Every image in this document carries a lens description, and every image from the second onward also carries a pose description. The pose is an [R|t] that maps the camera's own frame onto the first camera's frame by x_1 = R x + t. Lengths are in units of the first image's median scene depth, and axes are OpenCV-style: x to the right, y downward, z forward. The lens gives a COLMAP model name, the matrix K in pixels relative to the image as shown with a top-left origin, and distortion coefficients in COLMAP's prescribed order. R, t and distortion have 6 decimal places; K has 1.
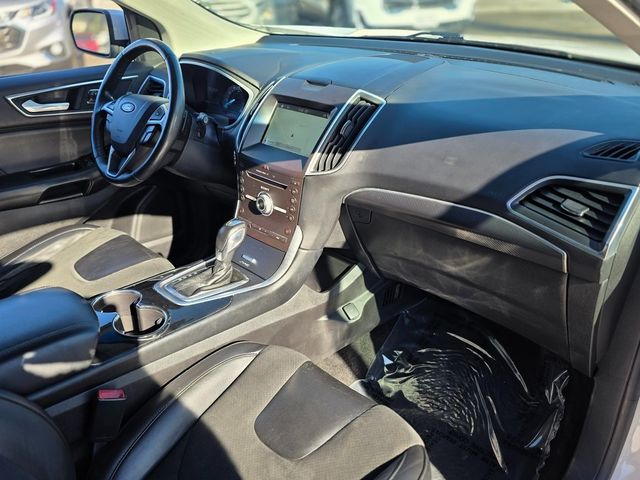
lens RADIAL K [[524.9, 0, 320.0], [0, 524.9, 240.0], [0, 0, 1]] dist [0.064652, -0.001225]
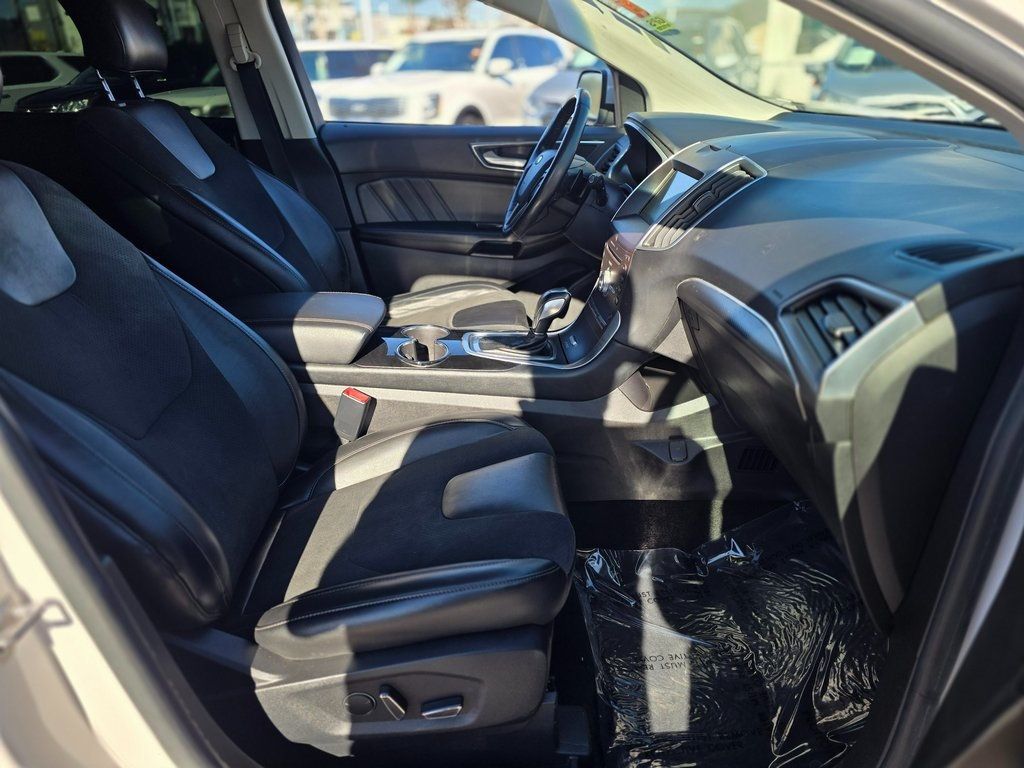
lens RADIAL K [[670.5, 0, 512.0], [0, 670.5, 384.0], [0, 0, 1]] dist [0.006826, 0.001373]
pose [[0.772423, 0.304625, -0.557284, 0.385358], [-0.313885, 0.945913, 0.082000, 0.041053], [0.552122, 0.111584, 0.826263, 0.052363]]
